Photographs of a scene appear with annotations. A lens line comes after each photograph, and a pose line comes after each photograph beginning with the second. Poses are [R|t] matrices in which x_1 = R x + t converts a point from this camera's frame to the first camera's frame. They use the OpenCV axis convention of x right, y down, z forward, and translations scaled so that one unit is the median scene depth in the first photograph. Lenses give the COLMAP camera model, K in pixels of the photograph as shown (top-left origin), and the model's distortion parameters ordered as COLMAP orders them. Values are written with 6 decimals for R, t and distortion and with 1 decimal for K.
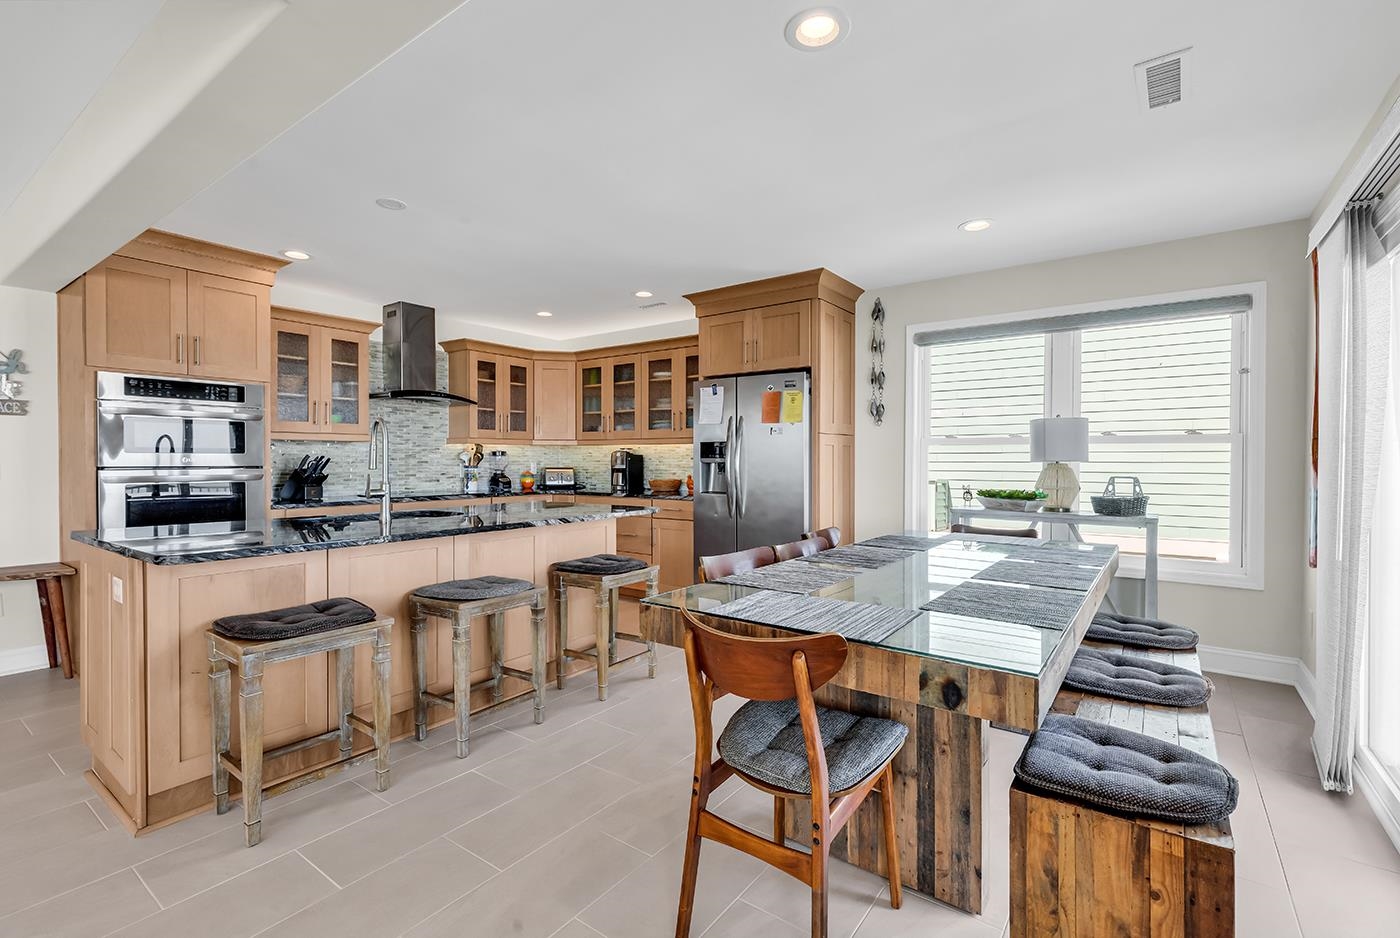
lens RADIAL K [[635.4, 0, 701.3], [0, 635.4, 467.8], [0, 0, 1]] dist [0.001652, -0.000178]
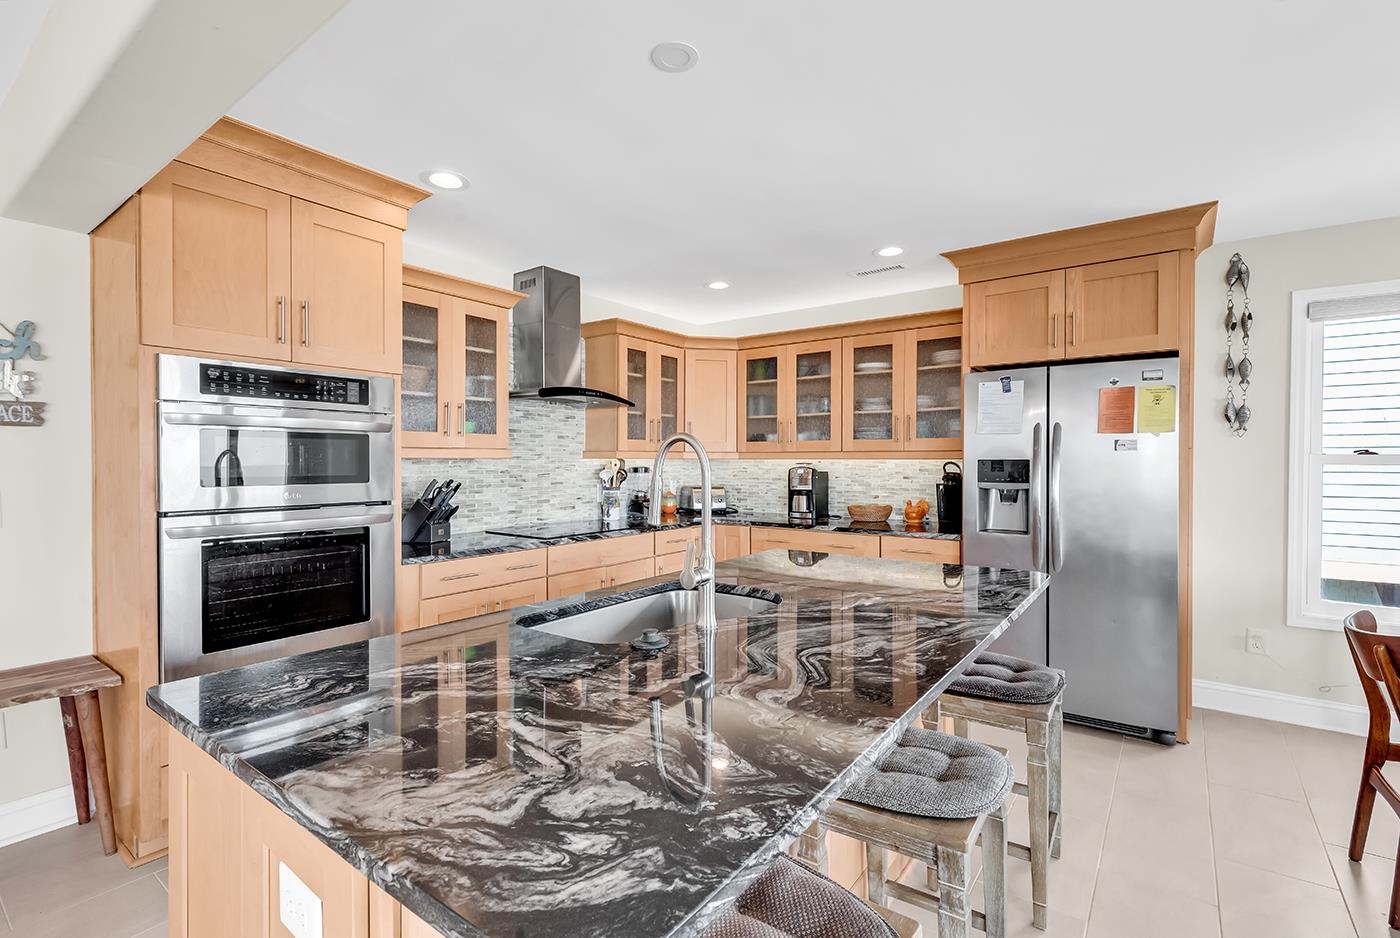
lens RADIAL K [[646.7, 0, 700.0], [0, 646.7, 469.0], [0, 0, 1]] dist [-0.001303, -0.000092]
pose [[0.999921, -0.000657, -0.012581, -0.310428], [0.000650, 1.000000, -0.000538, -0.030325], [0.012582, 0.000529, 0.999921, 0.285248]]
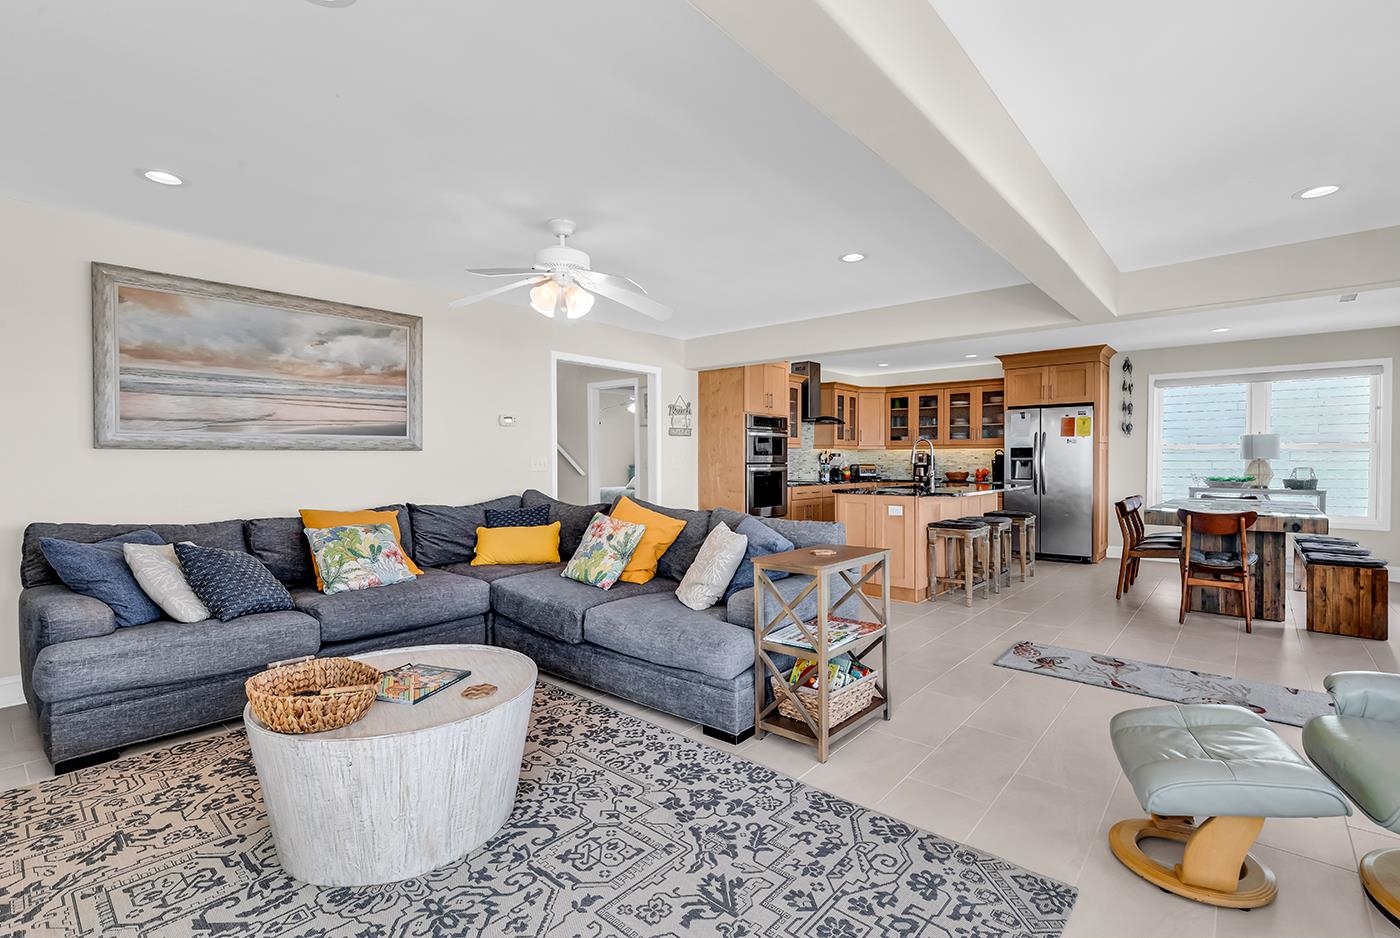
lens RADIAL K [[646.7, 0, 700.0], [0, 646.7, 469.0], [0, 0, 1]] dist [-0.001303, -0.000092]
pose [[0.996447, -0.000953, -0.084213, -0.669040], [0.000983, 0.999999, 0.000310, 0.012779], [0.084213, -0.000392, 0.996448, -0.725342]]
